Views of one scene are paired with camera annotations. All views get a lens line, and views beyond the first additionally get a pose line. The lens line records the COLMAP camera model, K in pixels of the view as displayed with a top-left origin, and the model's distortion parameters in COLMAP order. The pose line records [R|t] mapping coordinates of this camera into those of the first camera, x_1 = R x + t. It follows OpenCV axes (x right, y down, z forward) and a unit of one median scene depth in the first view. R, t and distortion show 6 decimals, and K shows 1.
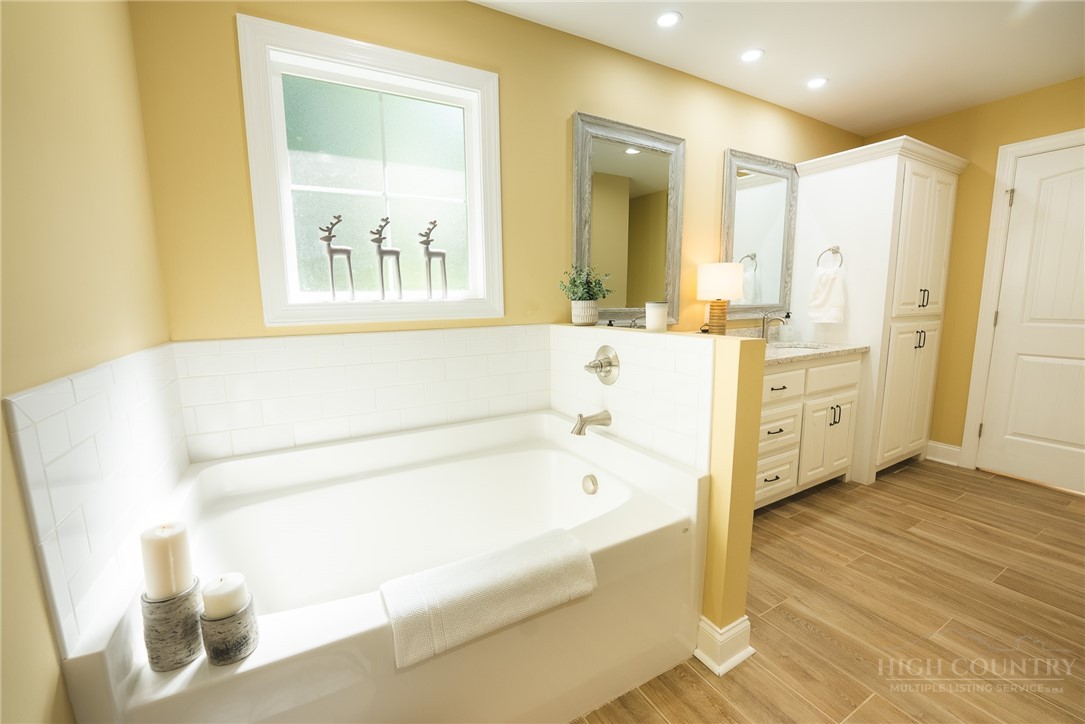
lens RADIAL K [[445.1, 0, 559.7], [0, 445.1, 362.1], [0, 0, 1]] dist [-0.031721, 0.004879]
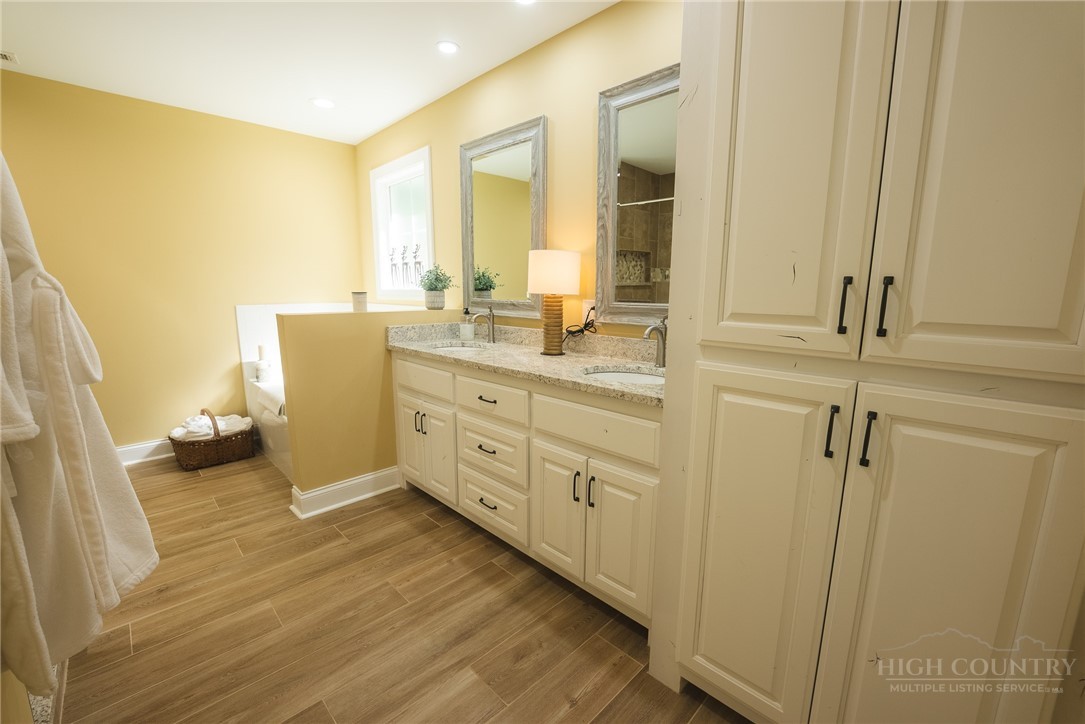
lens RADIAL K [[445.1, 0, 546.4], [0, 445.1, 366.5], [0, 0, 1]] dist [-0.031721, 0.004879]
pose [[0.253506, 0.177654, -0.950881, 1.257786], [-0.150759, 0.978236, 0.142572, -0.134069], [0.955514, 0.107211, 0.274771, 0.825561]]
